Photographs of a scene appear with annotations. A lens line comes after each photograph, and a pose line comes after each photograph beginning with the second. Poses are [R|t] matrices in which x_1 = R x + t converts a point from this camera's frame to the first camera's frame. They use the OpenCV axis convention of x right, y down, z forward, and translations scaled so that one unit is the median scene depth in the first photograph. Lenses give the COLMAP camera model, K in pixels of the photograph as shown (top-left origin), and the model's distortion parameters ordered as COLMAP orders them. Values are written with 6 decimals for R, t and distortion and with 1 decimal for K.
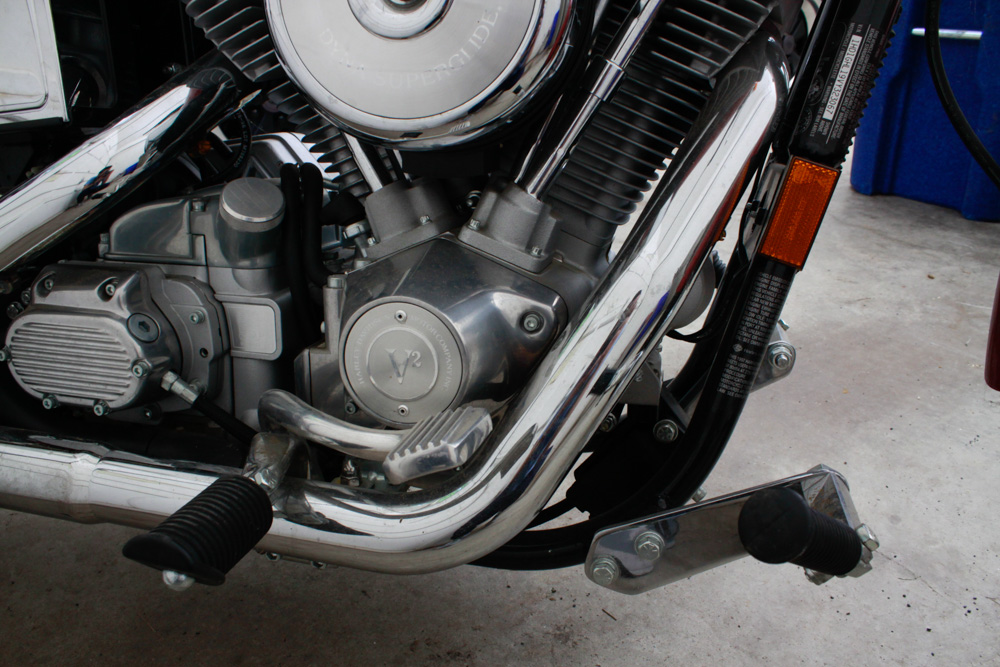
lens RADIAL K [[844.3, 0, 492.0], [0, 844.3, 329.1], [0, 0, 1]] dist [-0.161504, 0.133185]
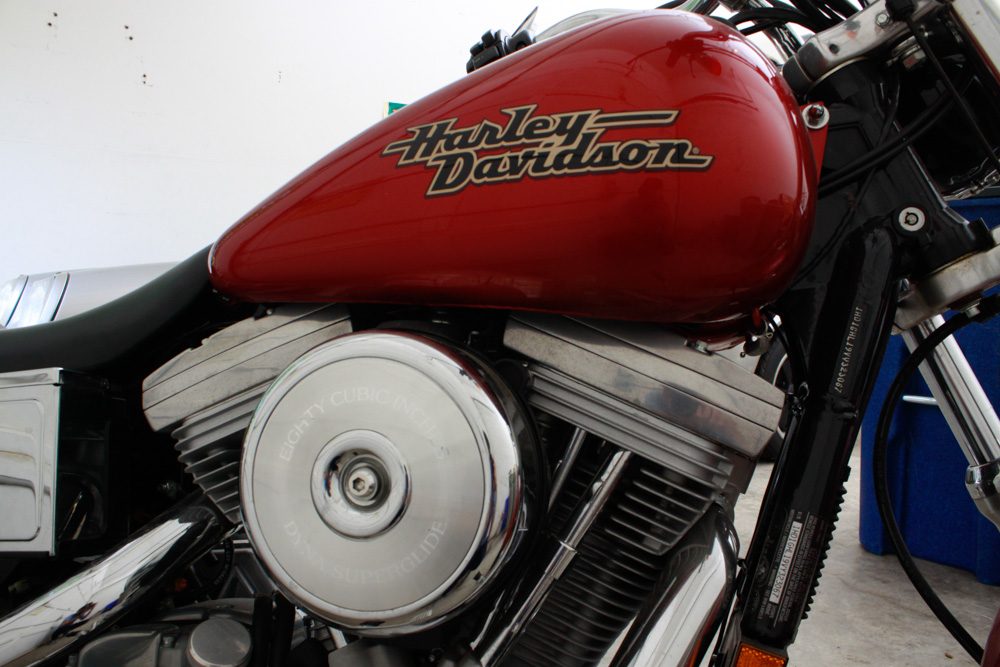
lens RADIAL K [[844.3, 0, 496.3], [0, 844.3, 325.9], [0, 0, 1]] dist [-0.161504, 0.133185]
pose [[0.999324, 0.029856, -0.021472, 0.061033], [-0.035781, 0.924229, -0.380158, -0.145789], [0.008495, 0.380669, 0.924672, -0.073730]]
